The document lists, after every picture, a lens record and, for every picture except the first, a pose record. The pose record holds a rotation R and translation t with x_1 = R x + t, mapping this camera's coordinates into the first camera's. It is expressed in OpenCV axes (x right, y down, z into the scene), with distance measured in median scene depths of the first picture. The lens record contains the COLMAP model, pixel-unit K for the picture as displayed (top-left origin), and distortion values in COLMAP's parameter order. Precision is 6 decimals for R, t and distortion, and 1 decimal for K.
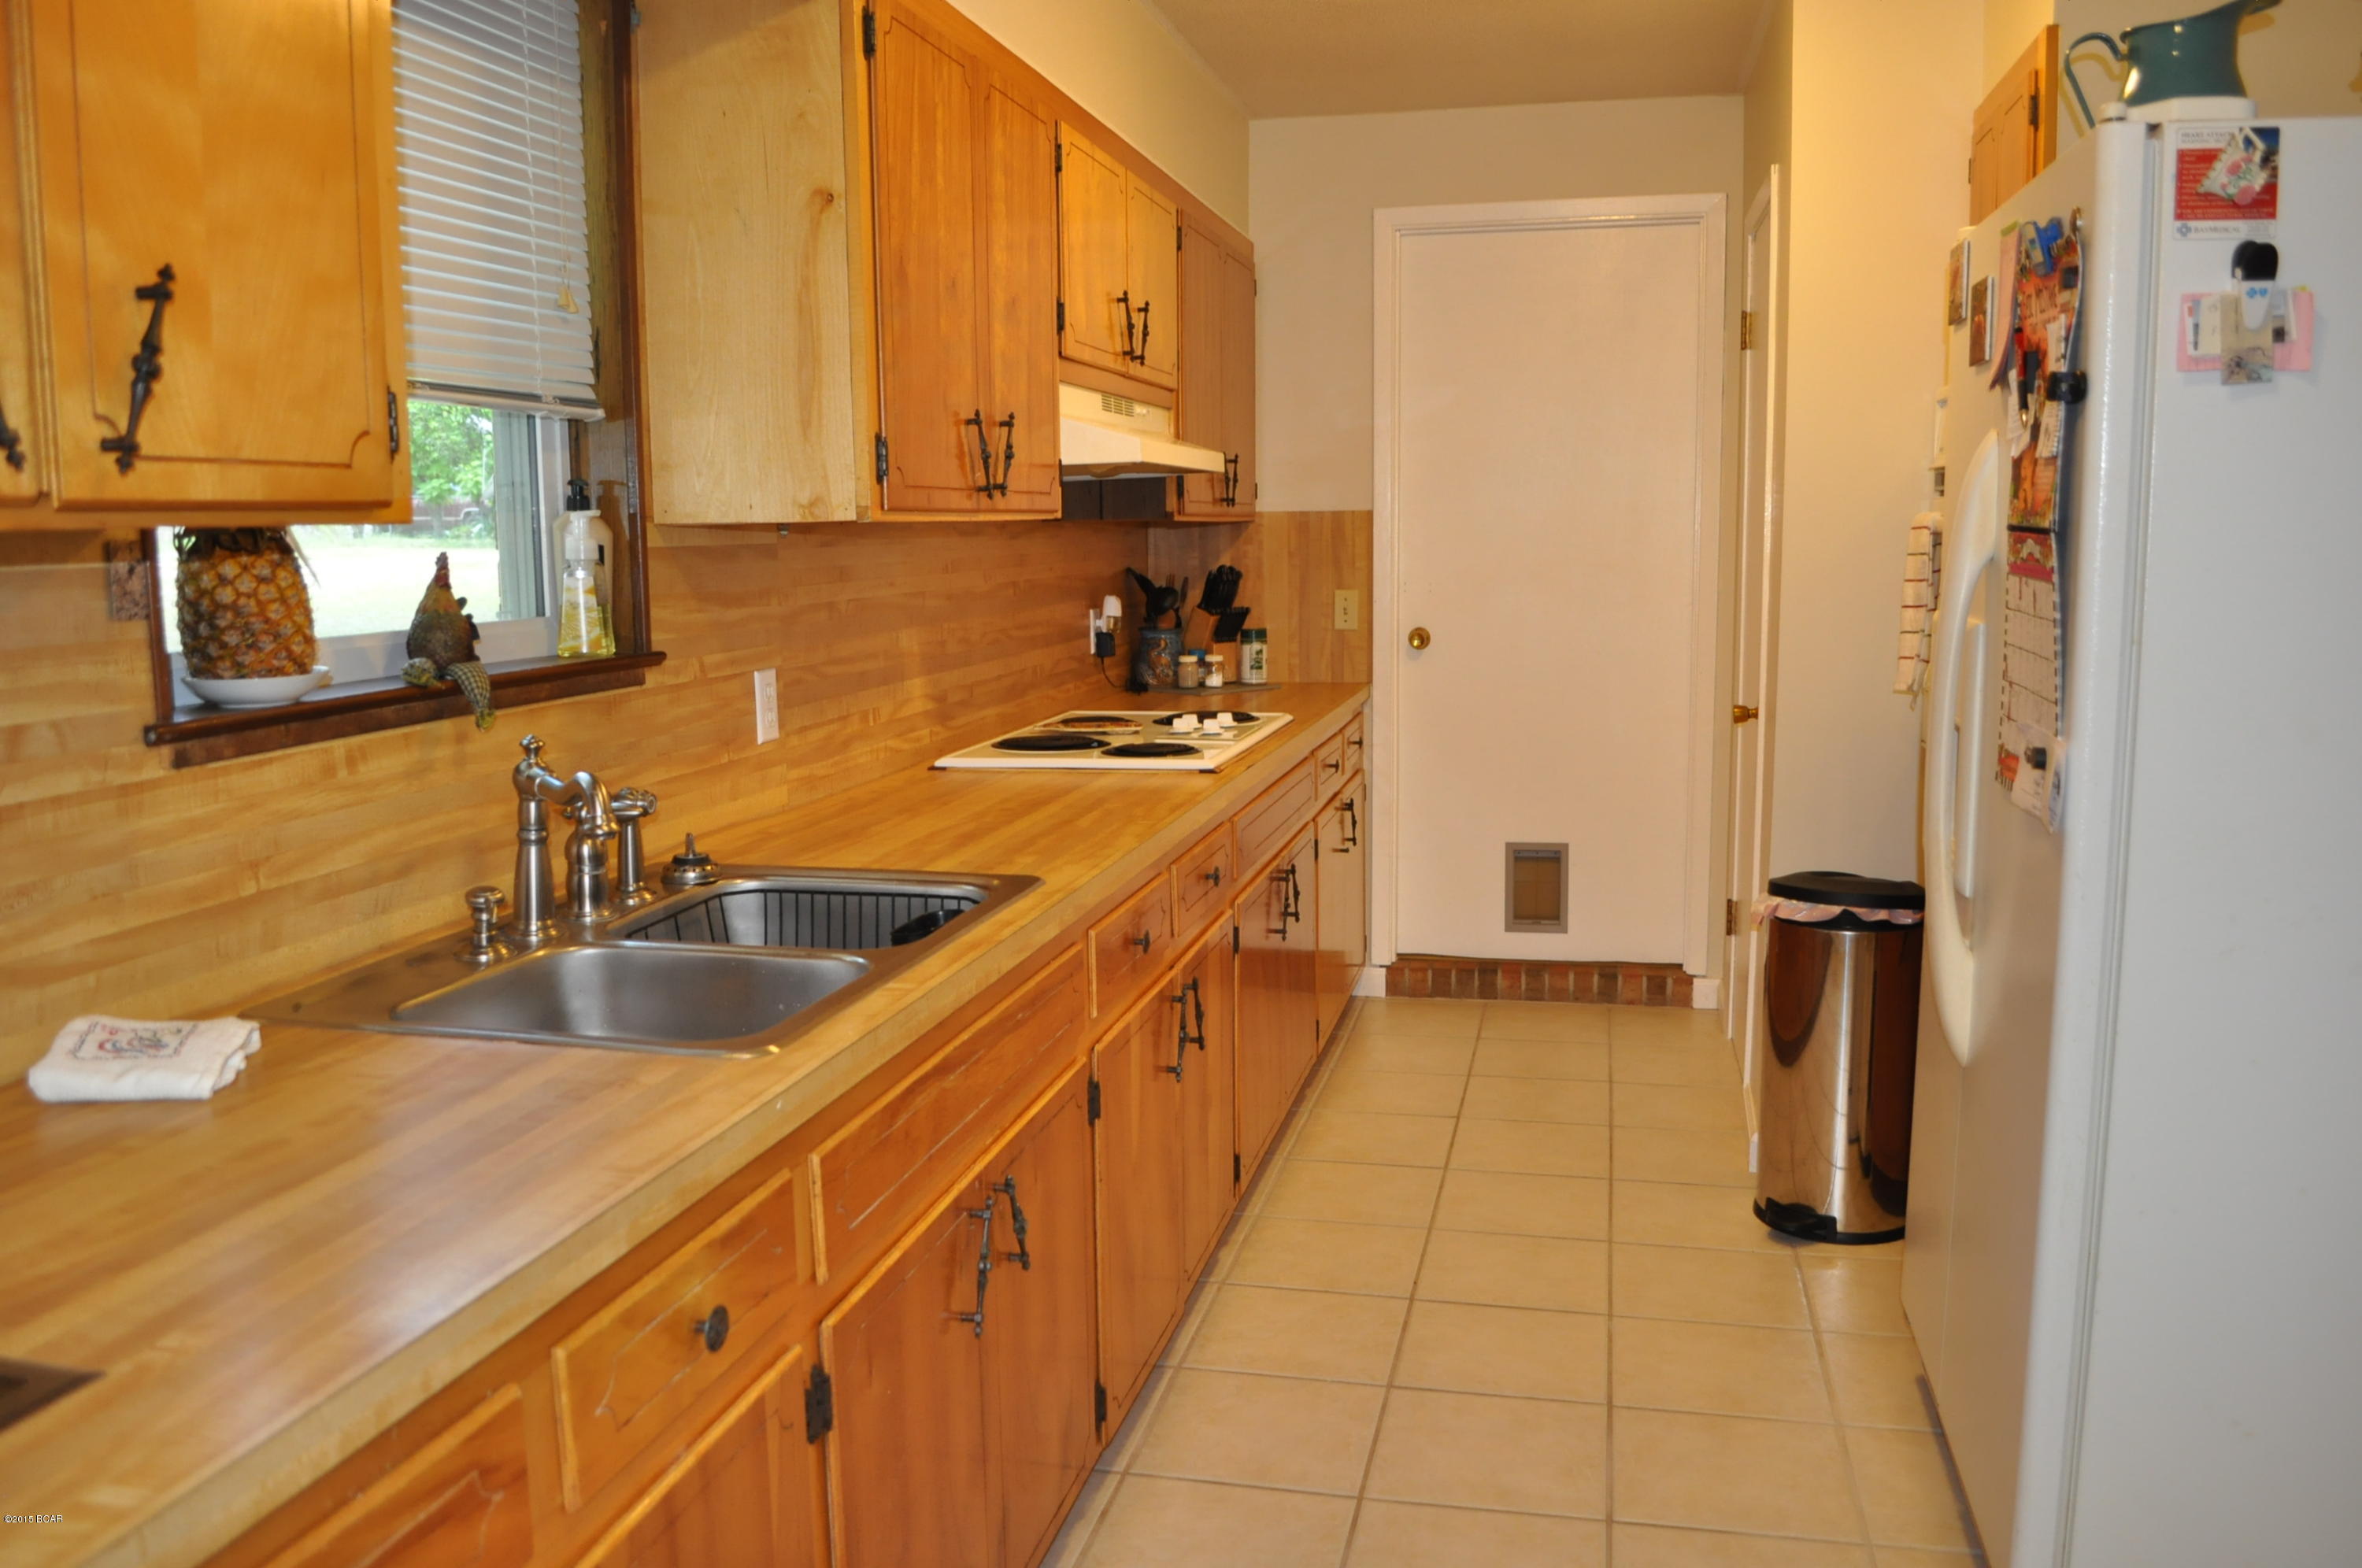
lens RADIAL K [[1835.9, 0, 1183.0], [0, 1835.9, 775.3], [0, 0, 1]] dist [-0.085620, -0.006568]
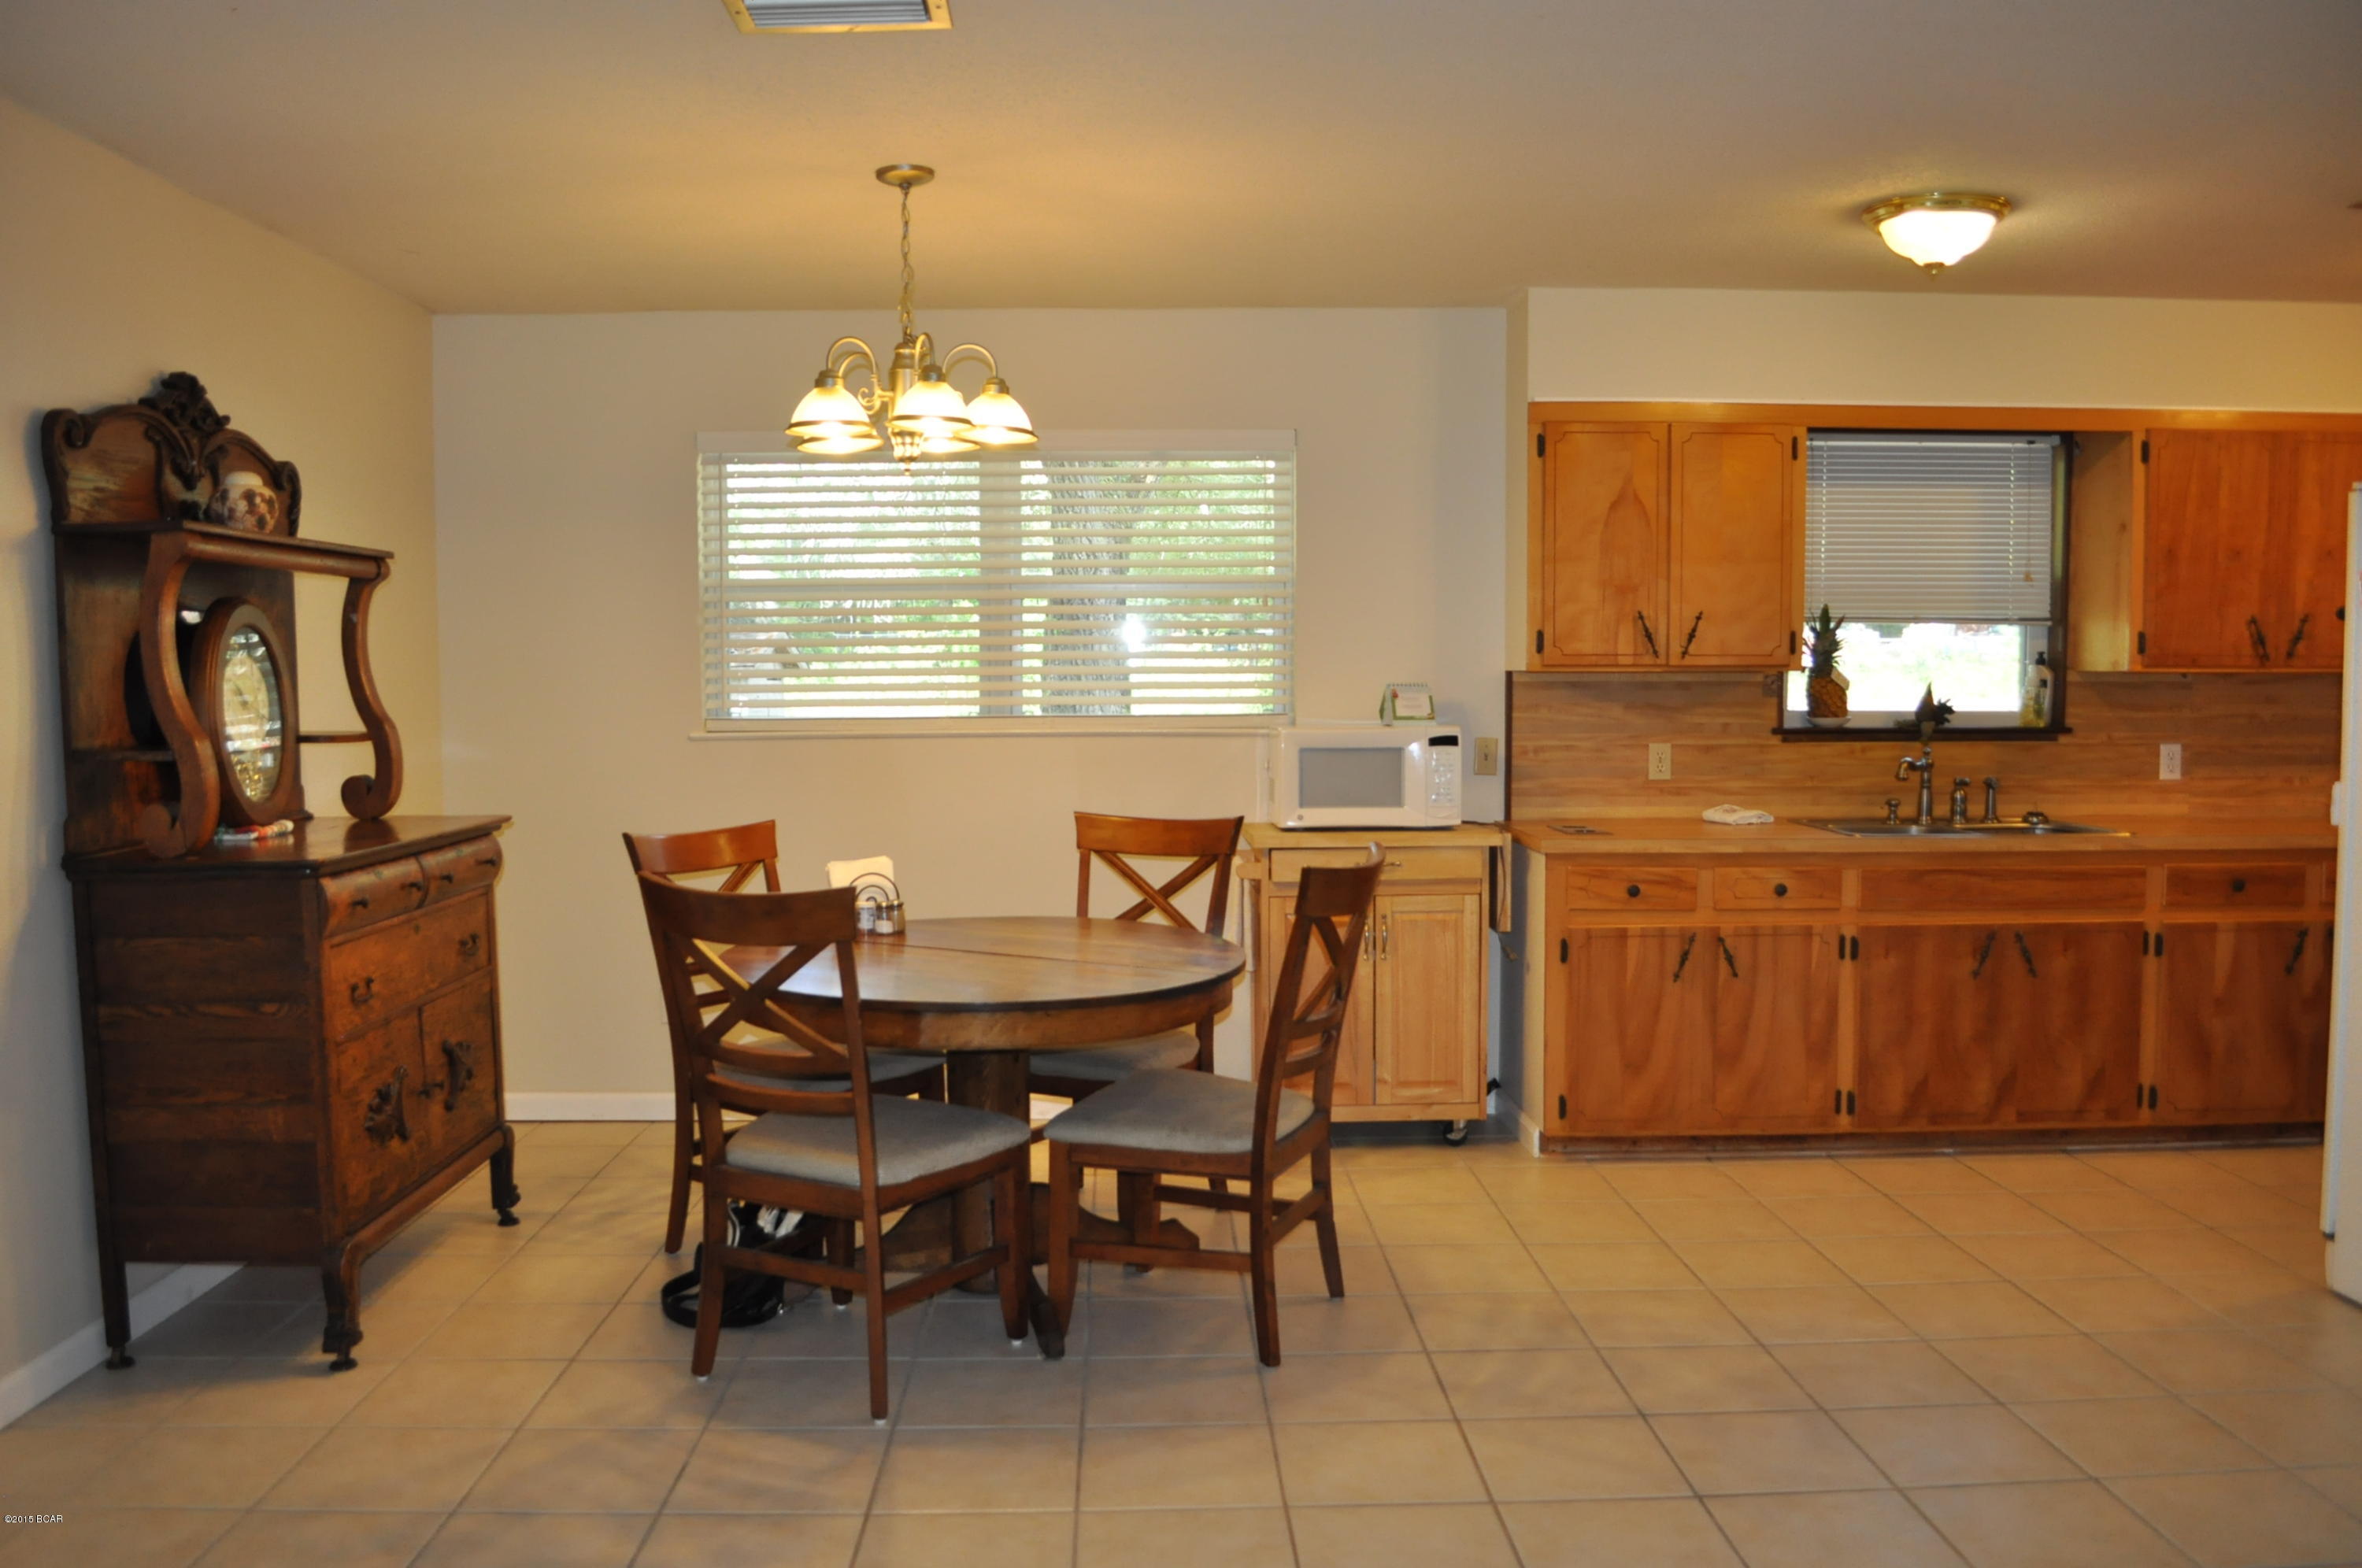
lens RADIAL K [[1835.9, 0, 1179.8], [0, 1835.9, 787.3], [0, 0, 1]] dist [-0.085620, -0.006568]
pose [[0.250496, 0.067242, -0.965780, 1.642409], [-0.128647, 0.991050, 0.035634, 0.069660], [0.959532, 0.115318, 0.256905, -0.632516]]
